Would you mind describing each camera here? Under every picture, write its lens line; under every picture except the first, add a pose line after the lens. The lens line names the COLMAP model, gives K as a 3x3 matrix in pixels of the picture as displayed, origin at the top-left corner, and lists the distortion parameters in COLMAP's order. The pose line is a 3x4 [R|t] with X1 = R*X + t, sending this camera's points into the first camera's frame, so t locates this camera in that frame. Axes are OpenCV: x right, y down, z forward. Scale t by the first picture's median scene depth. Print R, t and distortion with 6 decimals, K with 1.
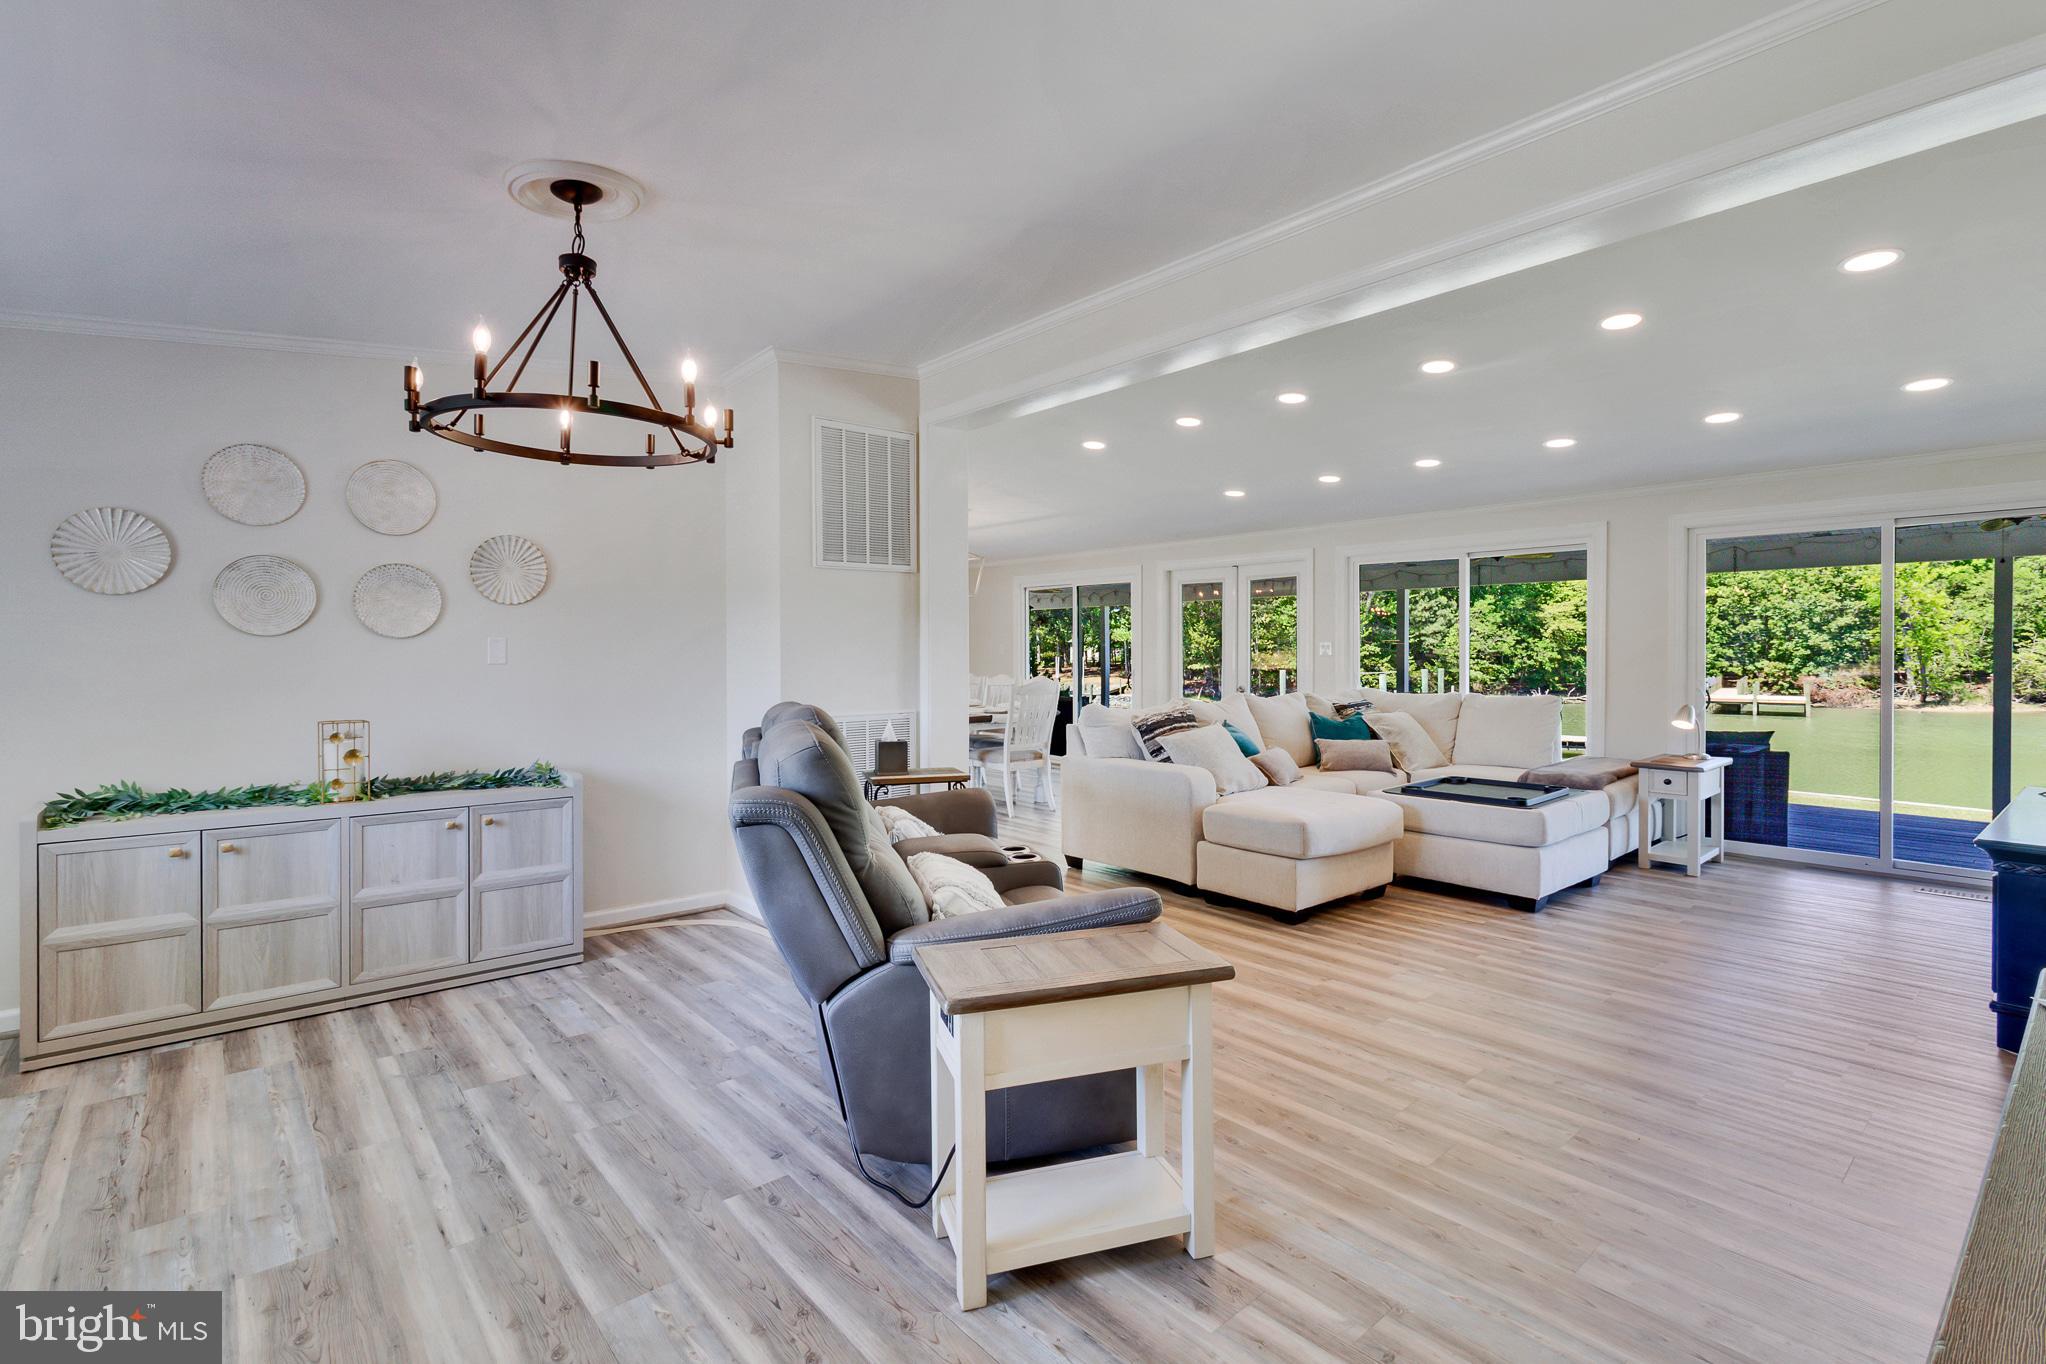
lens RADIAL K [[990.3, 0, 1065.7], [0, 990.3, 660.6], [0, 0, 1]] dist [-0.020797, 0.001446]
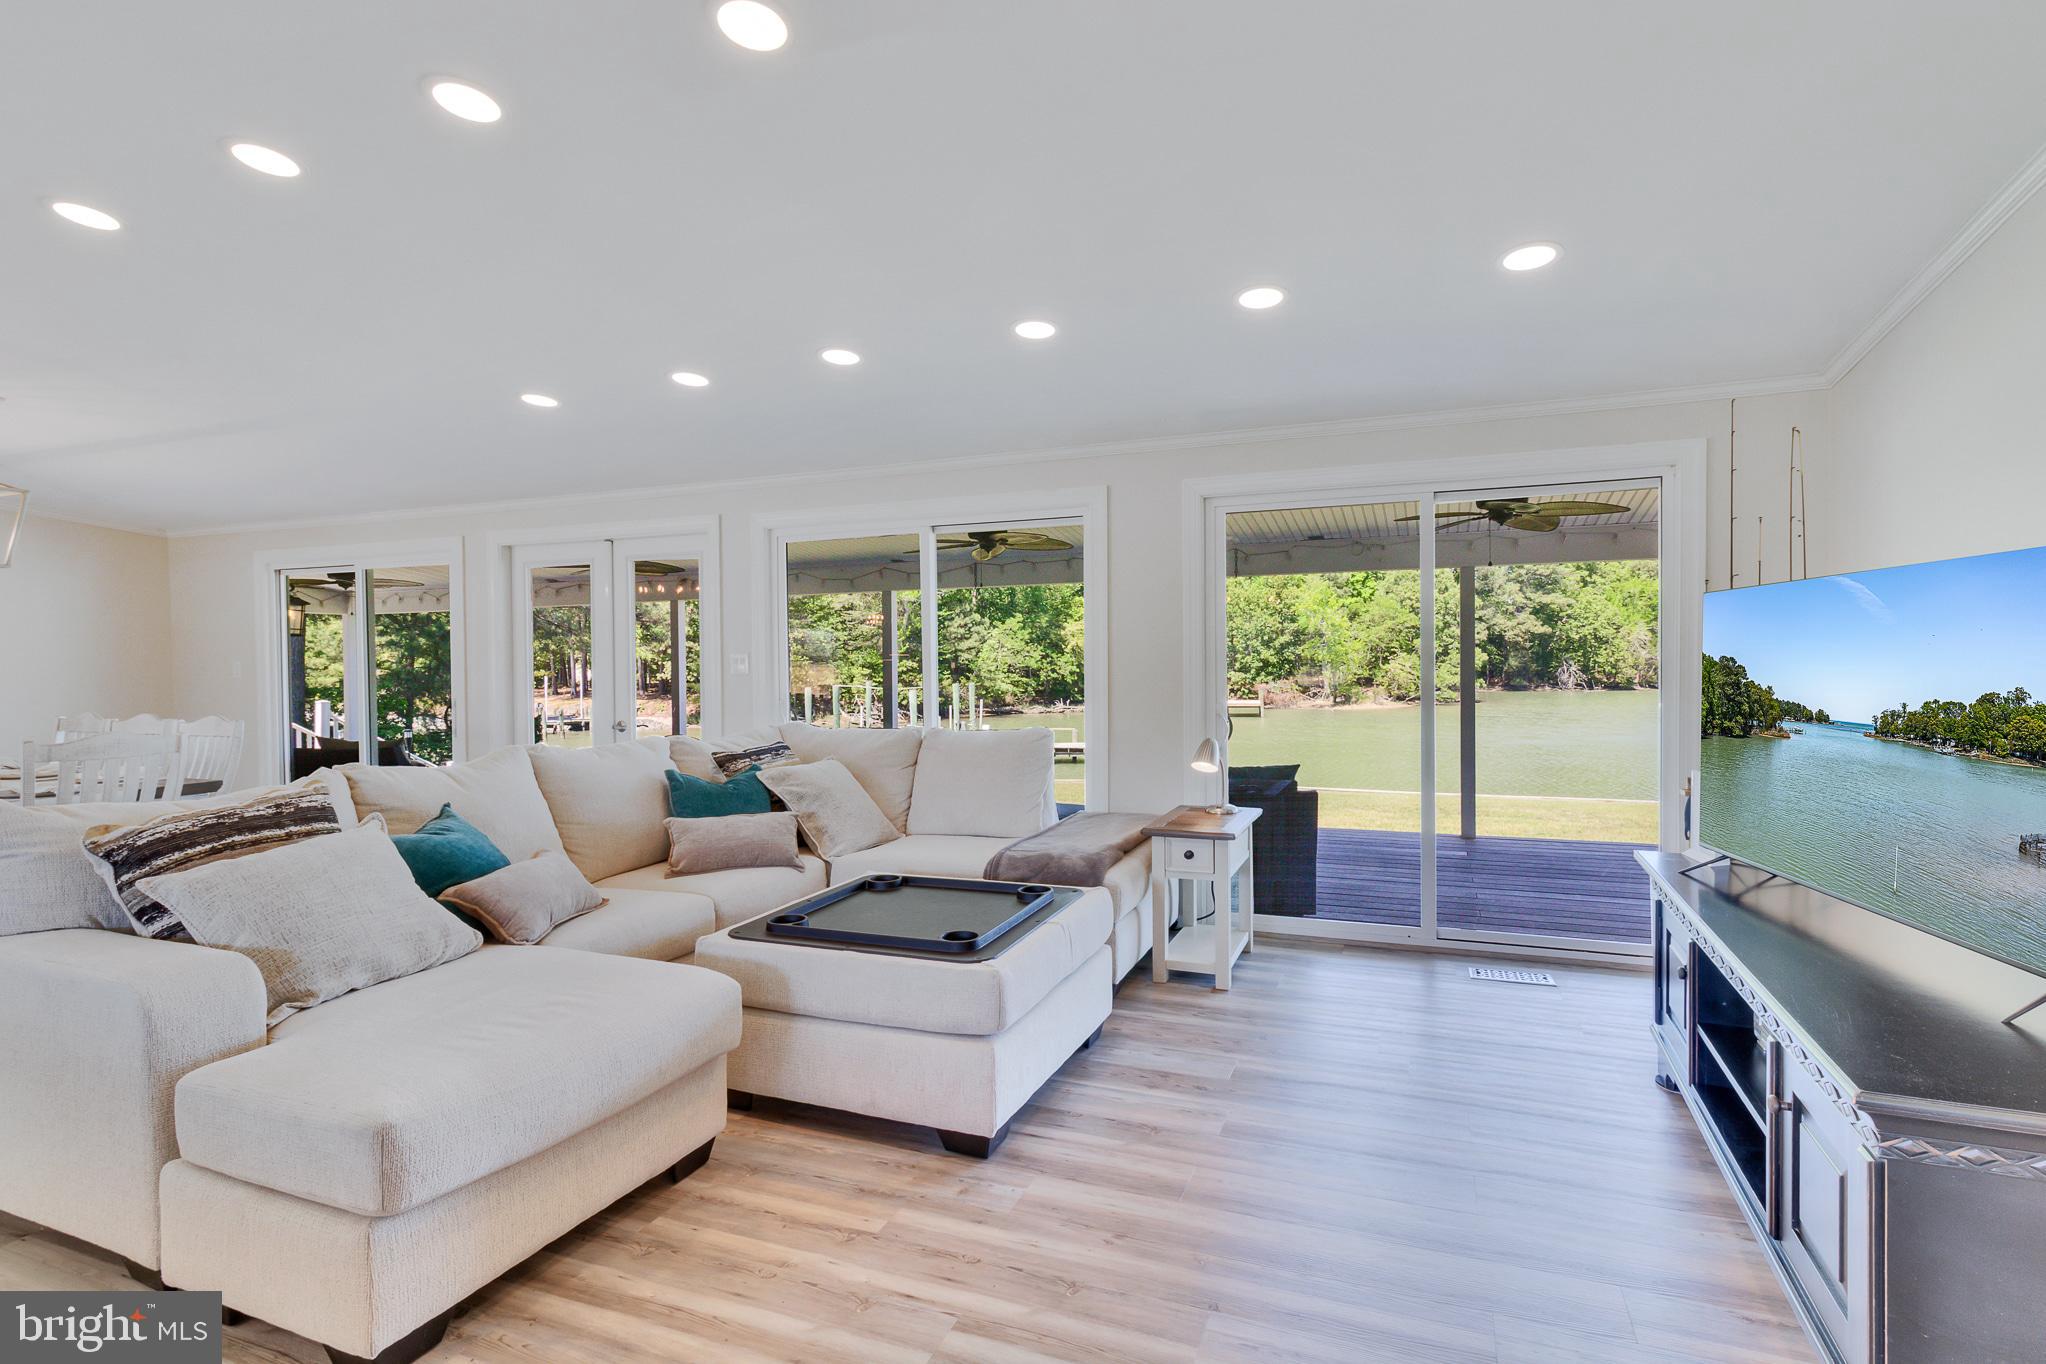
lens RADIAL K [[950.6, 0, 1066.4], [0, 950.6, 672.2], [0, 0, 1]] dist [-0.125330, 0.000145]
pose [[0.900217, -0.010959, 0.435303, 0.171607], [0.012813, 0.999917, -0.001324, -0.002668], [-0.435253, 0.006770, 0.900283, 0.303682]]
